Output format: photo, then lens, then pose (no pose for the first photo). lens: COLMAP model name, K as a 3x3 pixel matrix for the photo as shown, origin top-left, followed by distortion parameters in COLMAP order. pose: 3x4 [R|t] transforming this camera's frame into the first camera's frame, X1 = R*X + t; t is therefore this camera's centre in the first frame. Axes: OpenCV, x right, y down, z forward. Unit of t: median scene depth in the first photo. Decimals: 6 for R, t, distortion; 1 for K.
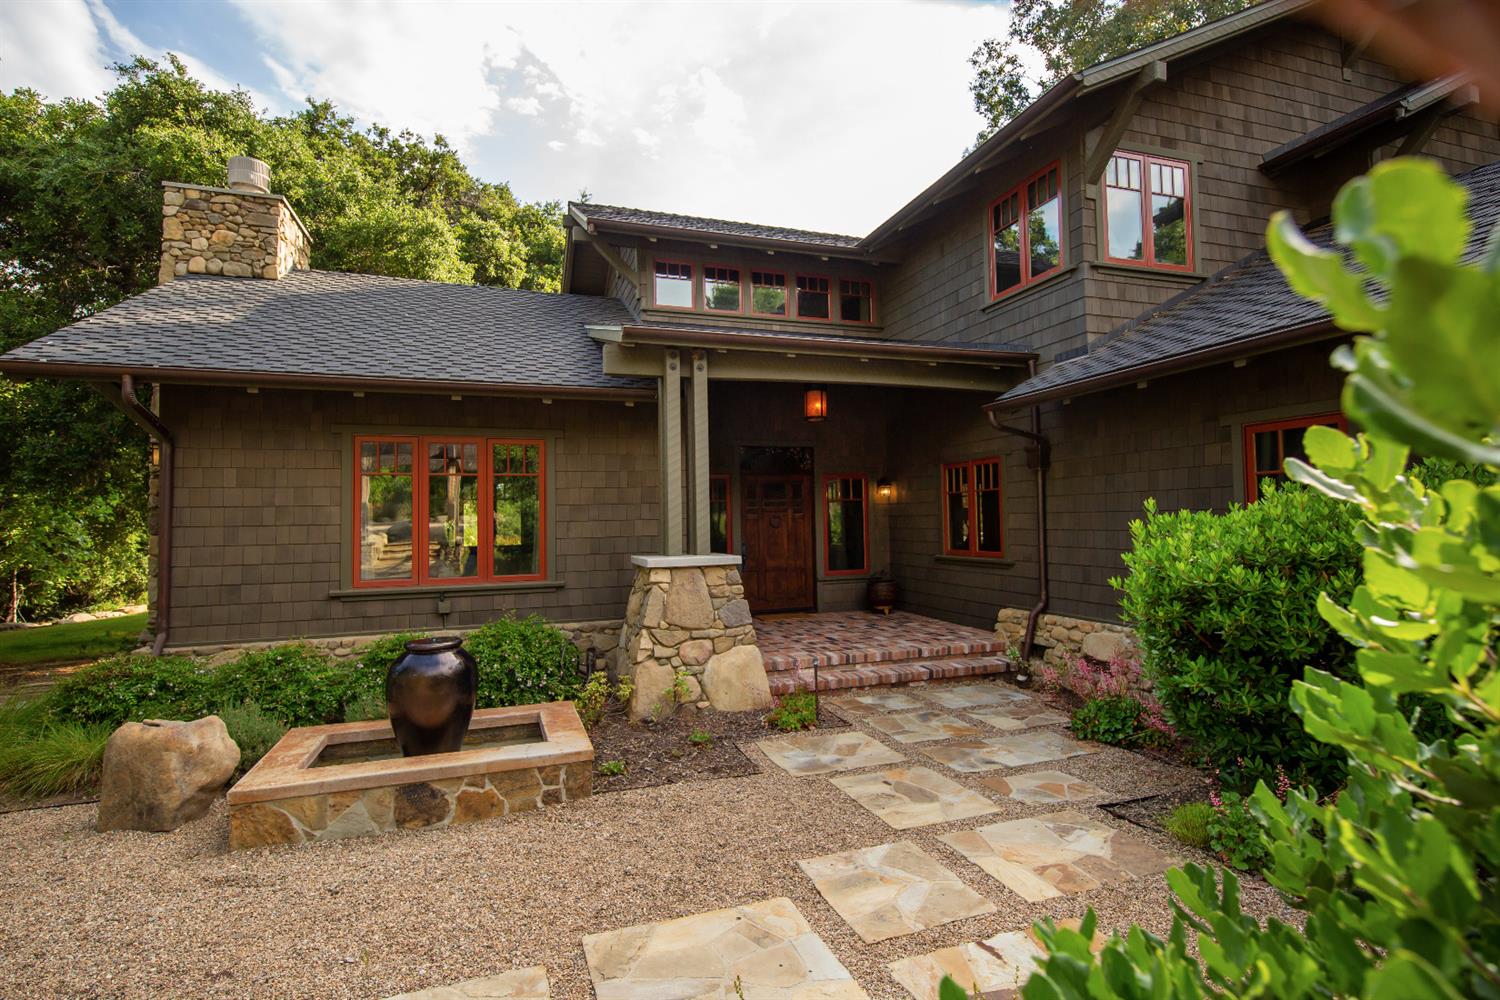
lens RADIAL K [[728.5, 0, 750.0], [0, 728.5, 500.0], [0, 0, 1]] dist [0.000300, 0.000007]
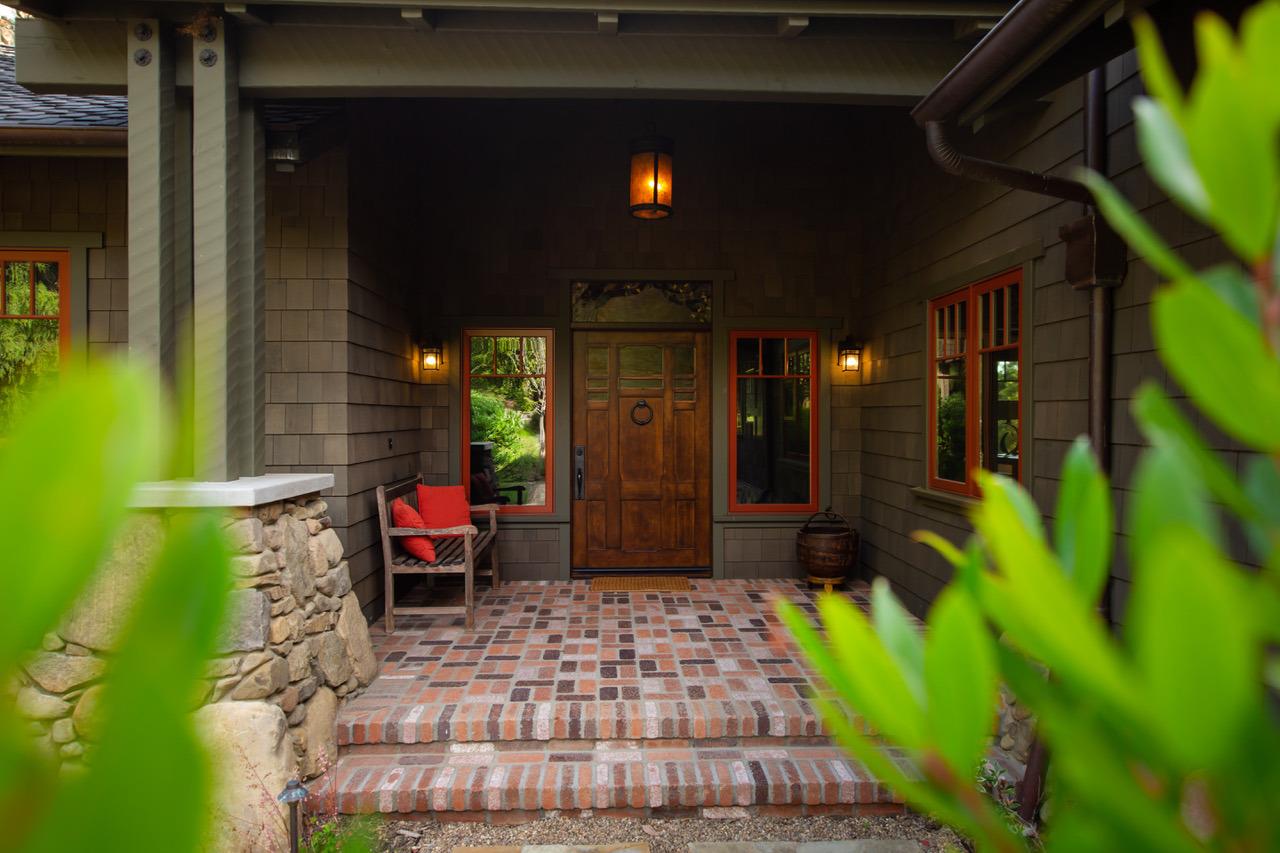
lens RADIAL K [[820.1, 0, 640.0], [0, 820.1, 426.5], [0, 0, 1]] dist [0.005398, 0.001198]
pose [[0.958536, 0.021987, -0.284122, 0.296538], [-0.010013, 0.999002, 0.043528, 0.015977], [0.284795, -0.038878, 0.957800, 0.529561]]
